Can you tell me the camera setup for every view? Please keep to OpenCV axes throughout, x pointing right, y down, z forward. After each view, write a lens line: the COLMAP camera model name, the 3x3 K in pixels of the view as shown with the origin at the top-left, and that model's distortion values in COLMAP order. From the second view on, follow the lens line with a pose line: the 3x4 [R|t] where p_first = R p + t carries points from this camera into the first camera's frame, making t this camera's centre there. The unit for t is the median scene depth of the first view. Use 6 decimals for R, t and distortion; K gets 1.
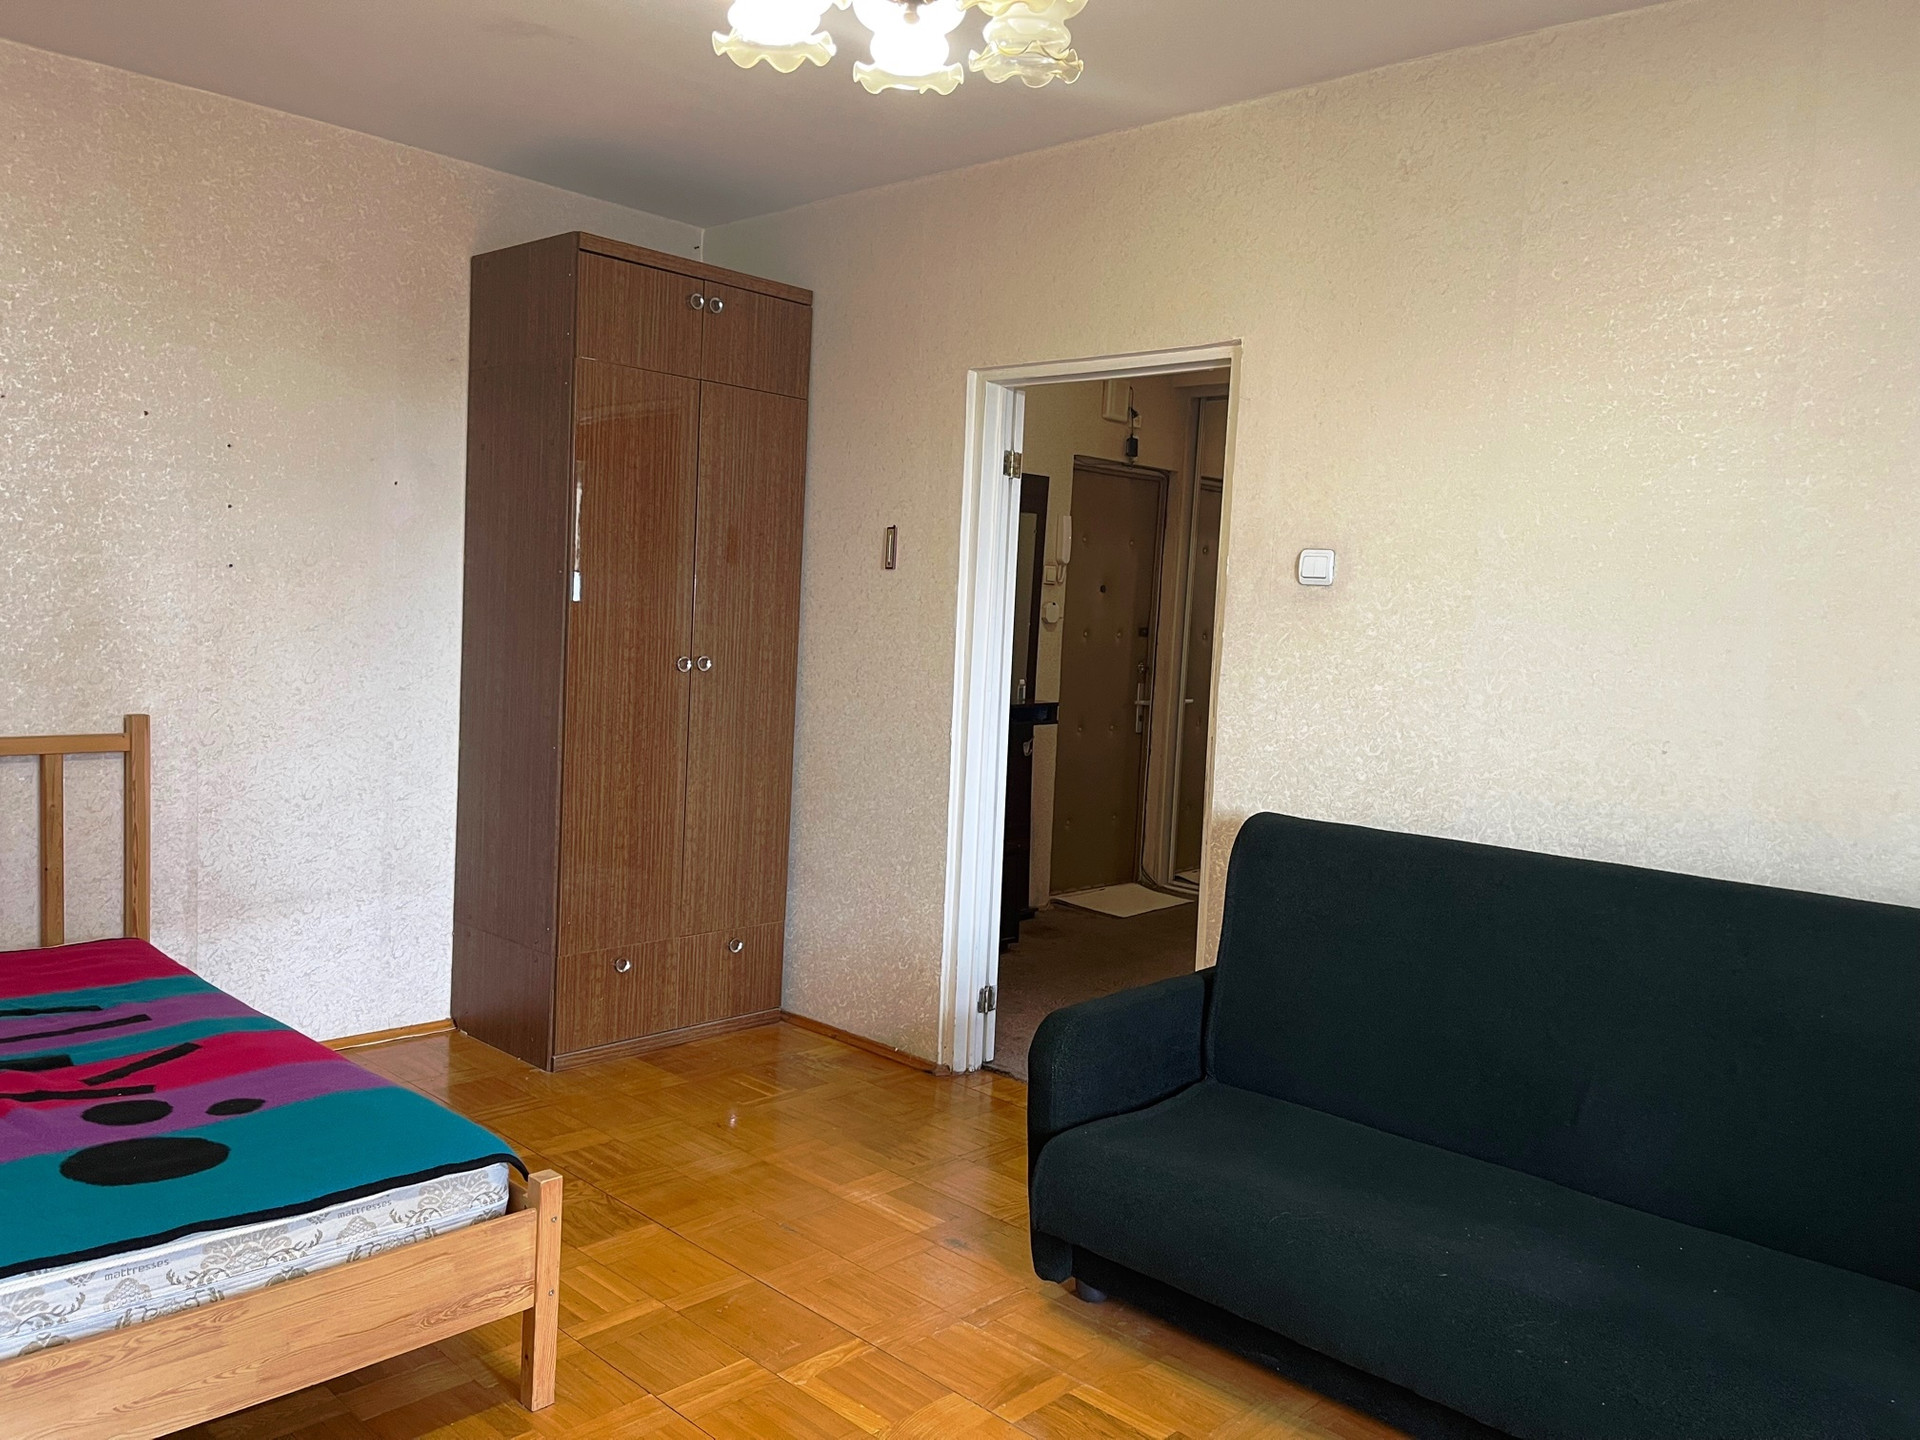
lens RADIAL K [[1452.3, 0, 960.2], [0, 1452.3, 726.0], [0, 0, 1]] dist [0.058049, -0.077551]
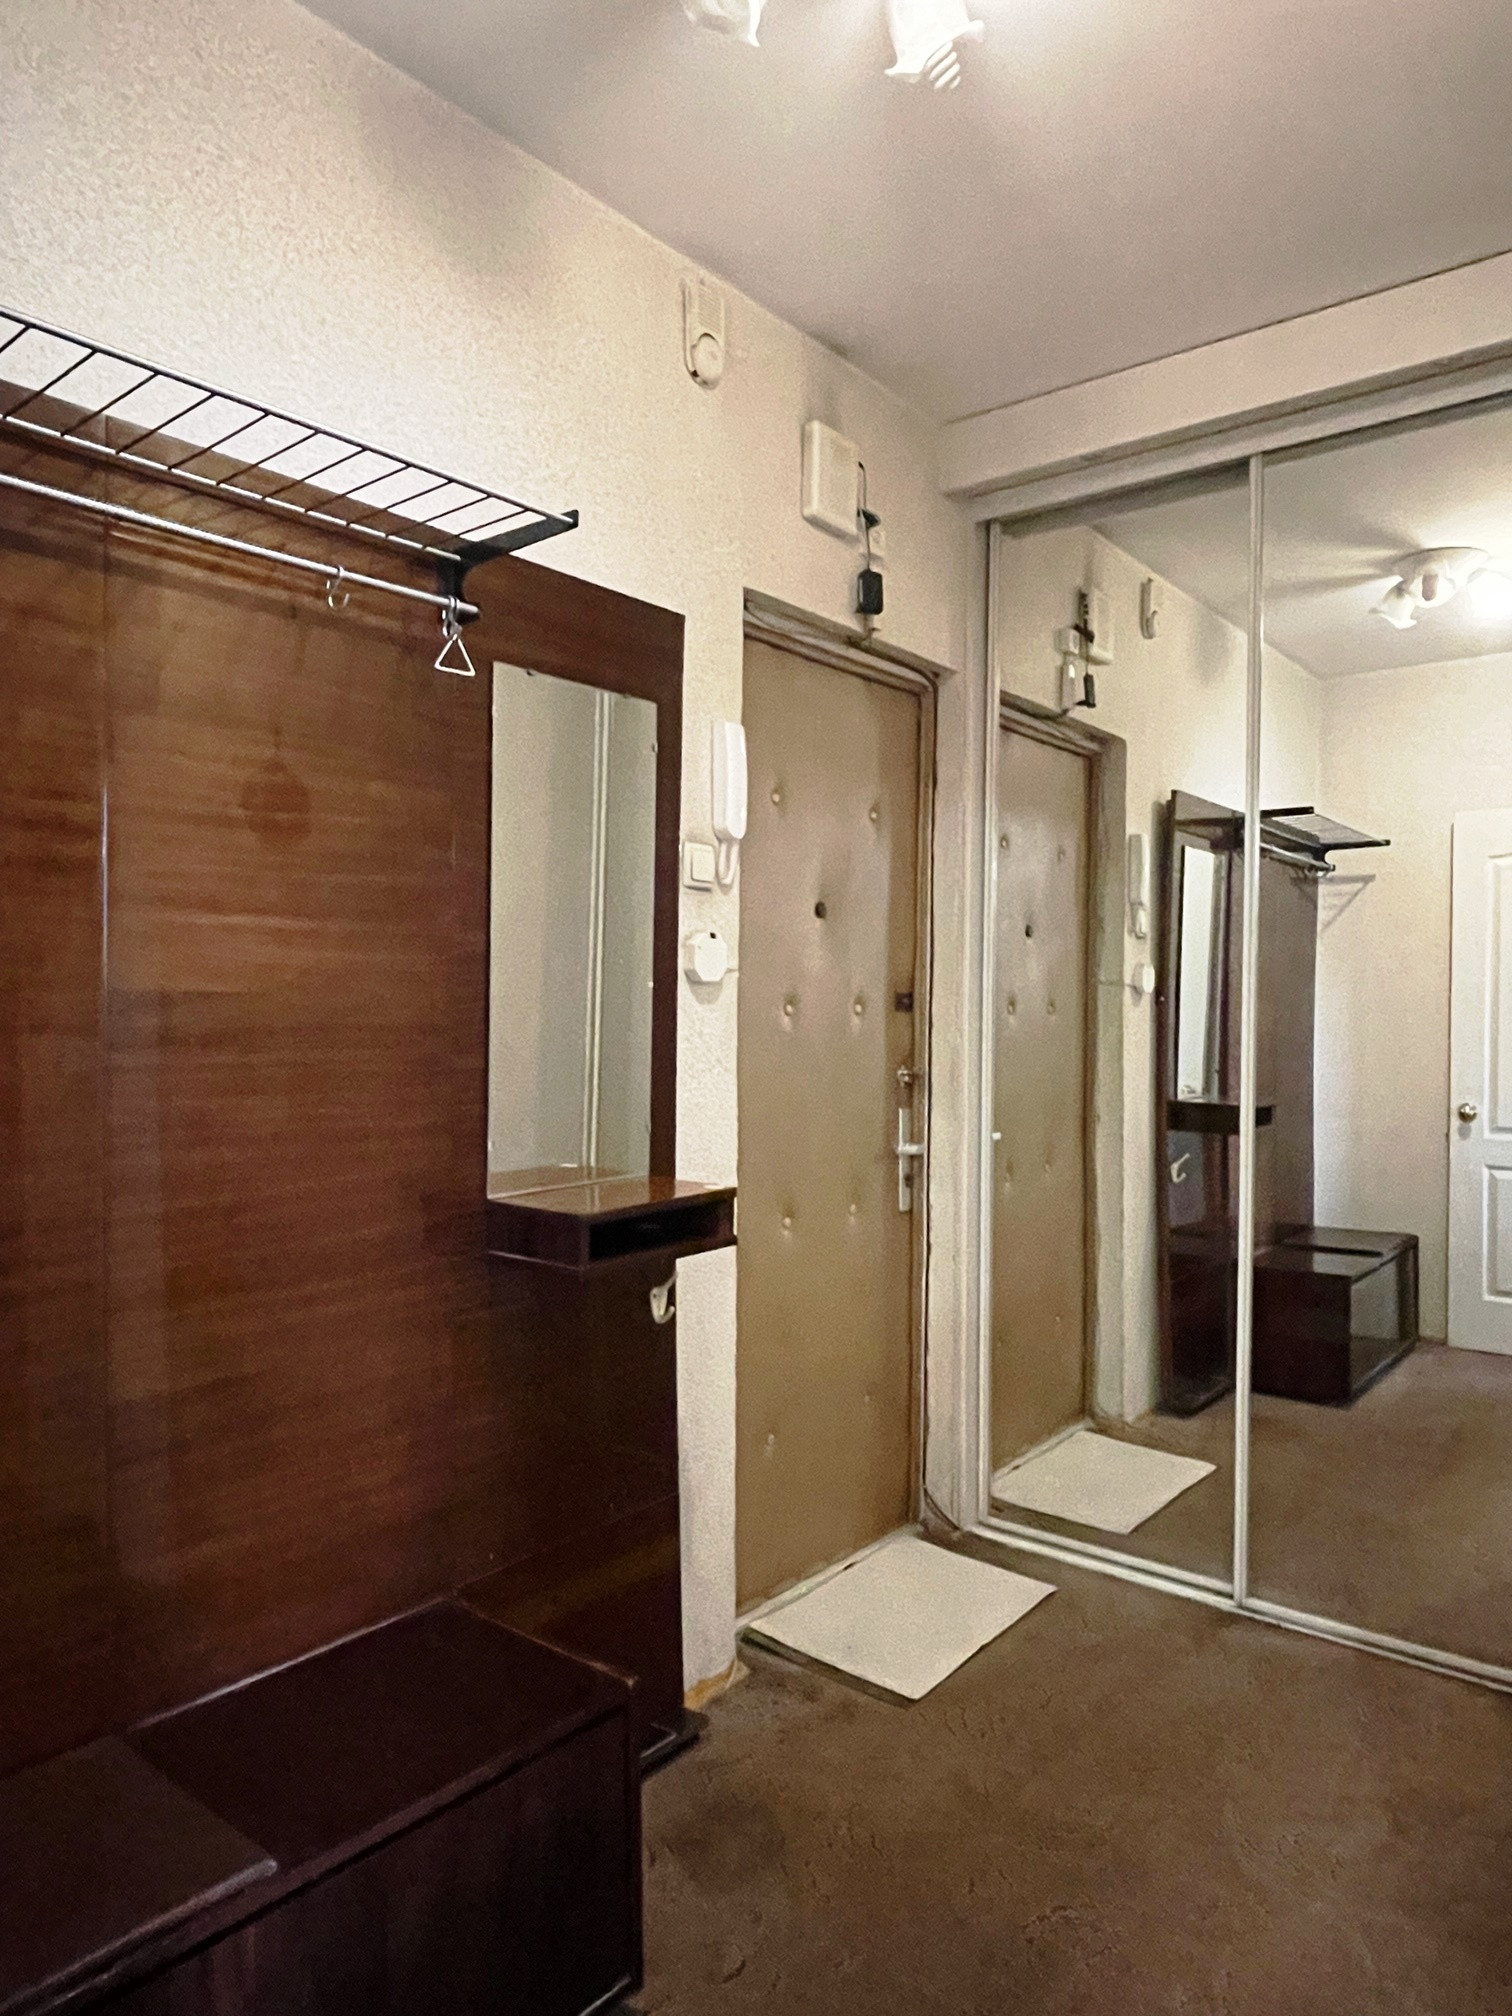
lens RADIAL K [[1317.2, 0, 755.3], [0, 1317.2, 1008.3], [0, 0, 1]] dist [0.014166, -0.026907]
pose [[0.995337, -0.043117, 0.086284, 0.041564], [0.049467, 0.996114, -0.072870, -0.034972], [-0.082807, 0.076798, 0.993602, 0.603419]]
